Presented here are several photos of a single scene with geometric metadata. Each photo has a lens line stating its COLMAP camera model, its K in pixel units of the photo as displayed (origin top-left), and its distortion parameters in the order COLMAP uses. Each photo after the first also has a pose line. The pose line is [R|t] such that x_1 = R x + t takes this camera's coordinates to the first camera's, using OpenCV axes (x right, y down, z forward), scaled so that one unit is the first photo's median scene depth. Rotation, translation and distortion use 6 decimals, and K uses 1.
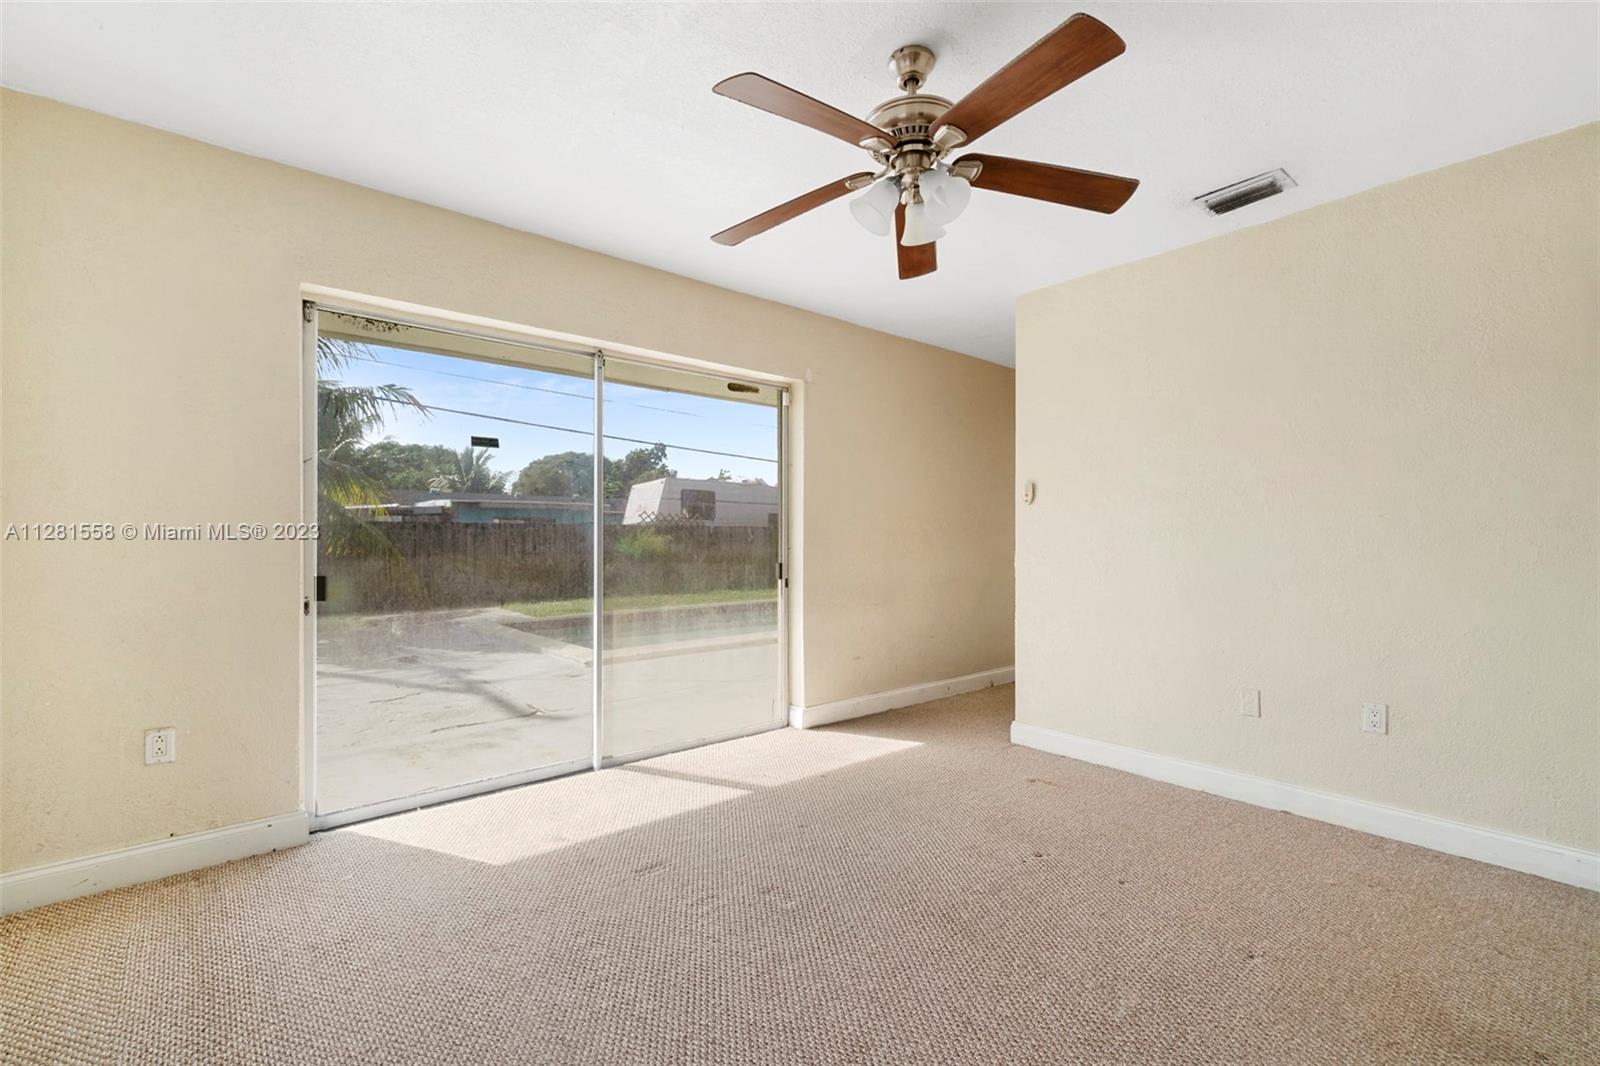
lens RADIAL K [[688.5, 0, 803.7], [0, 688.5, 533.4], [0, 0, 1]] dist [0.000429, -0.000144]
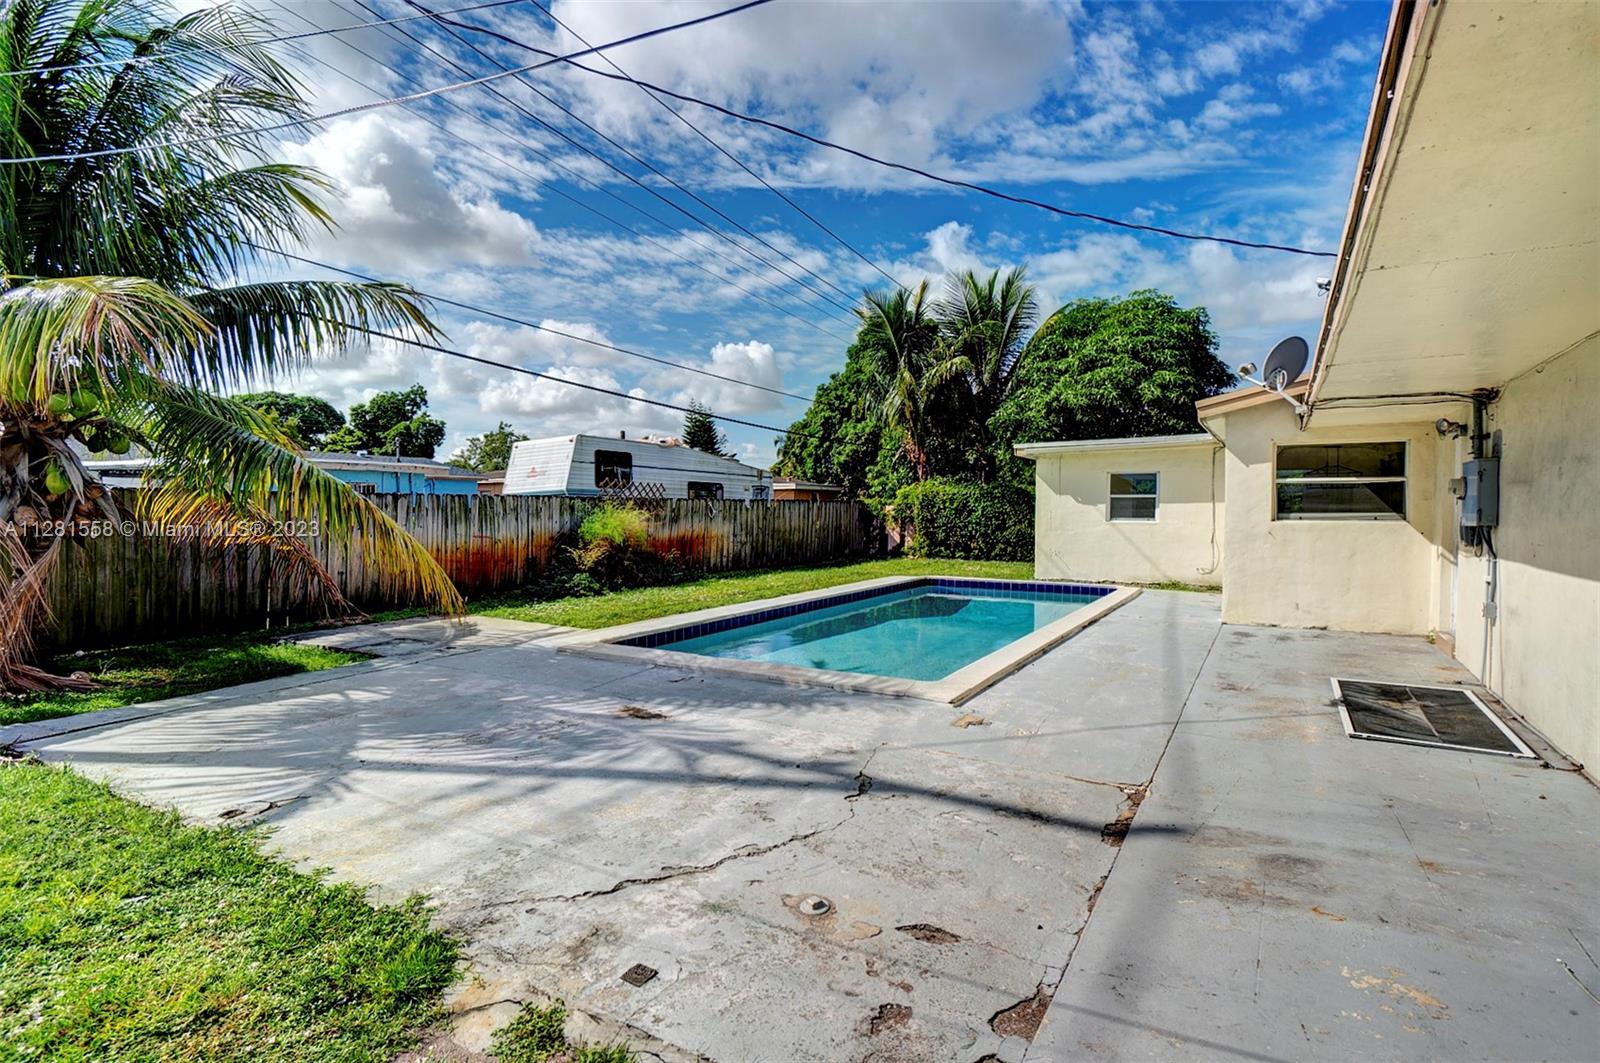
lens RADIAL K [[768.0, 0, 800.1], [0, 768.0, 525.0], [0, 0, 1]] dist [0.004101, 0.000357]
pose [[0.949683, -0.010251, 0.313044, -0.221236], [0.000005, 0.999465, 0.032715, -0.007000], [-0.313212, -0.031067, 0.949175, 0.089962]]
